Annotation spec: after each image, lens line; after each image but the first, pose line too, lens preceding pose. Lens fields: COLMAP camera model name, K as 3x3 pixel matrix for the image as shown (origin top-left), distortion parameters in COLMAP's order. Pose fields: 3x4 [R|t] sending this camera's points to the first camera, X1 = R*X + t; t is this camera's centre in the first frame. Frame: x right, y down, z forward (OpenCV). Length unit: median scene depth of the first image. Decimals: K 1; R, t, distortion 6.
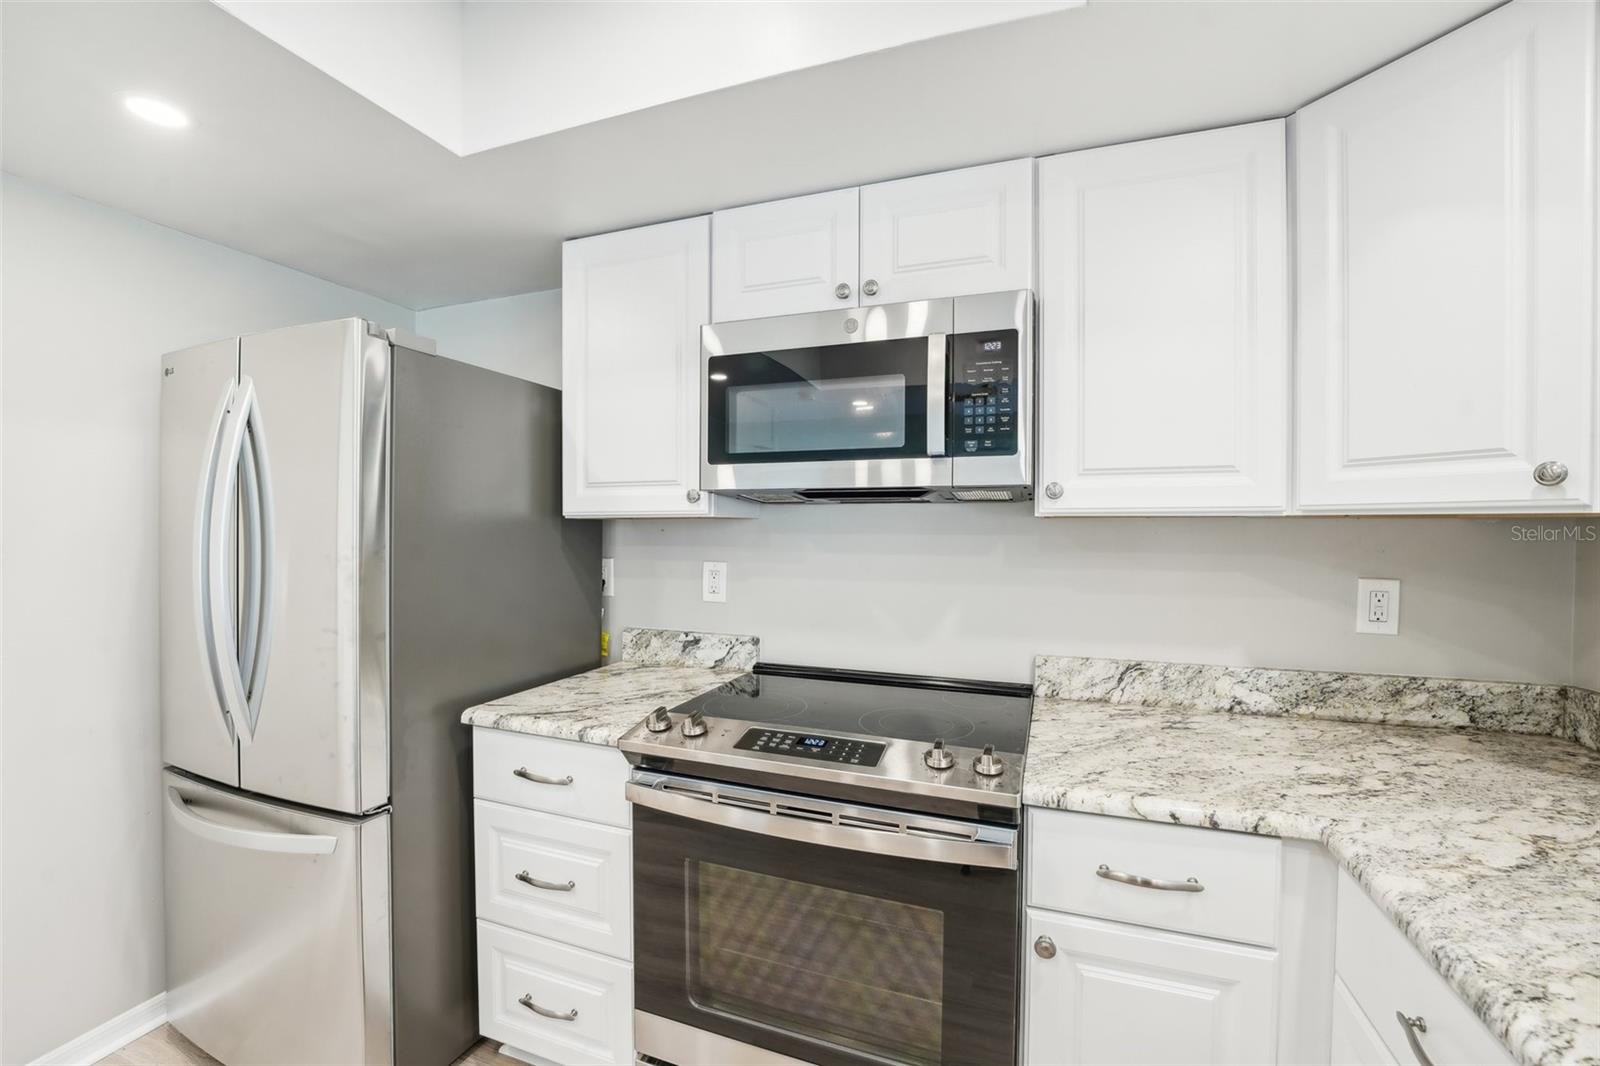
lens RADIAL K [[666.7, 0, 803.0], [0, 666.7, 537.0], [0, 0, 1]] dist [-0.027997, 0.002908]
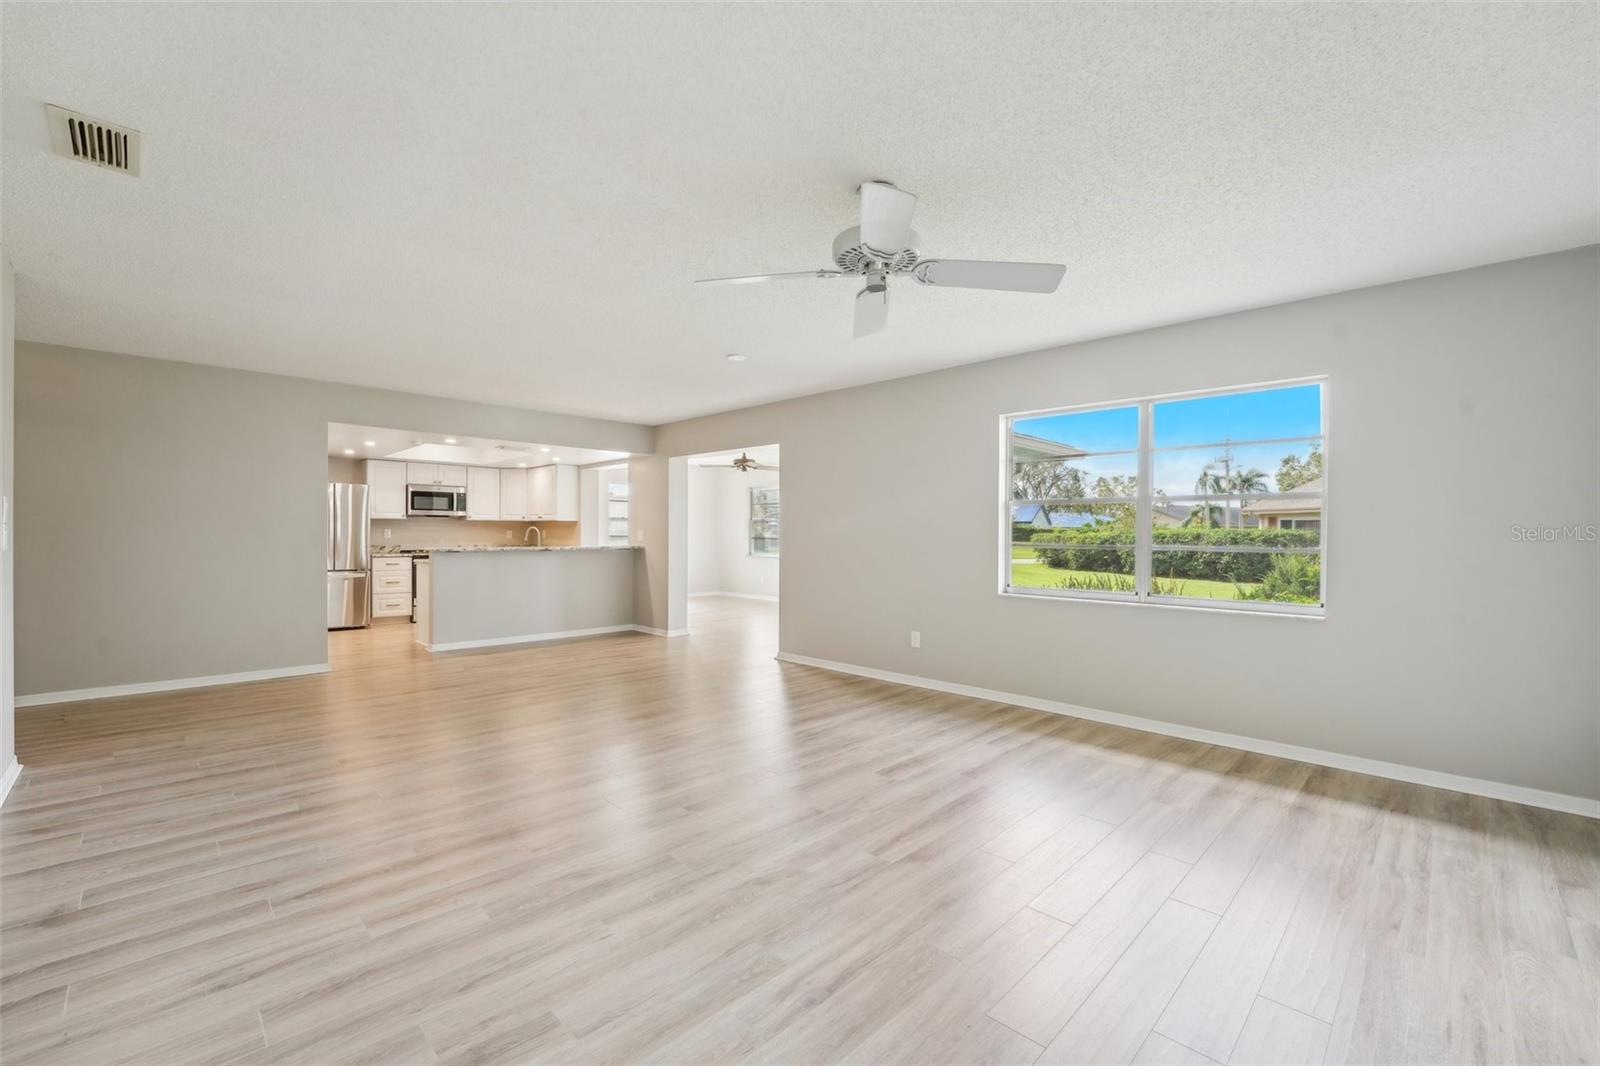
lens RADIAL K [[666.7, 0, 794.4], [0, 666.7, 532.3], [0, 0, 1]] dist [-0.027997, 0.002908]
pose [[0.426580, 0.001328, 0.904449, -4.074491], [0.006508, 0.999969, -0.004538, 0.134225], [-0.904426, 0.007822, 0.426558, -4.599741]]
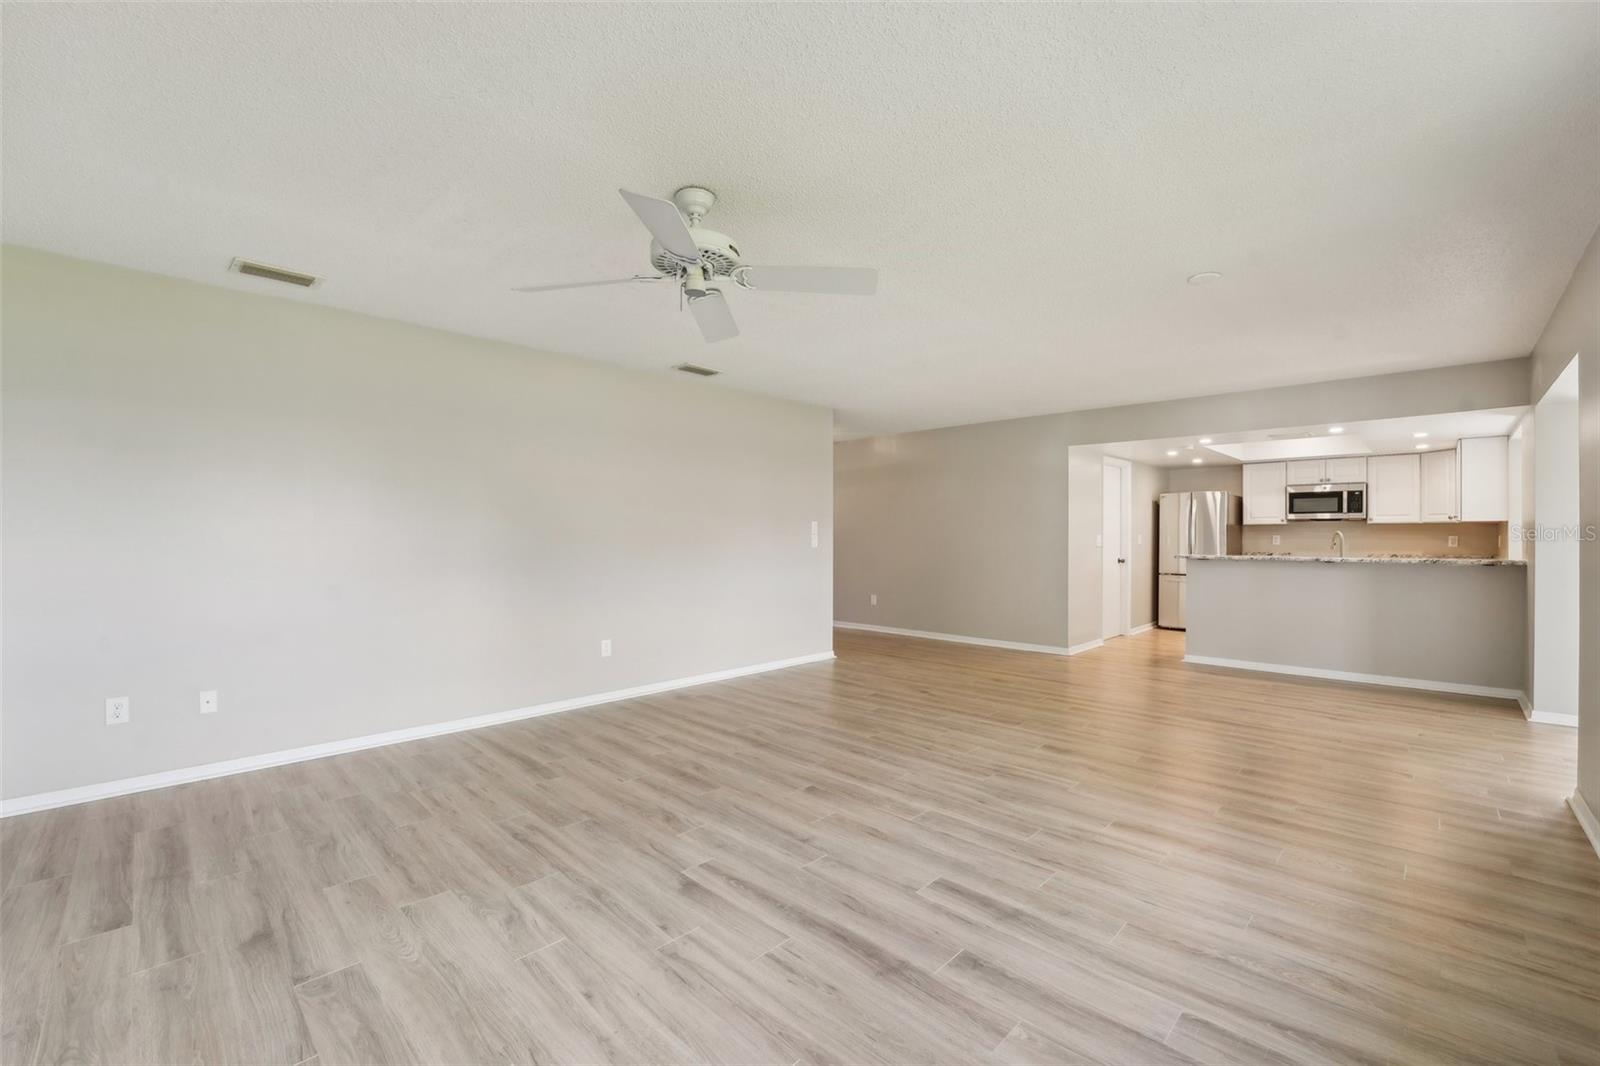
lens RADIAL K [[666.7, 0, 799.7], [0, 666.7, 531.3], [0, 0, 1]] dist [-0.027997, 0.002908]
pose [[0.911439, -0.002663, -0.411426, -1.590823], [-0.005232, 0.999823, -0.018062, 0.142843], [0.411401, 0.018615, 0.911264, -5.469798]]
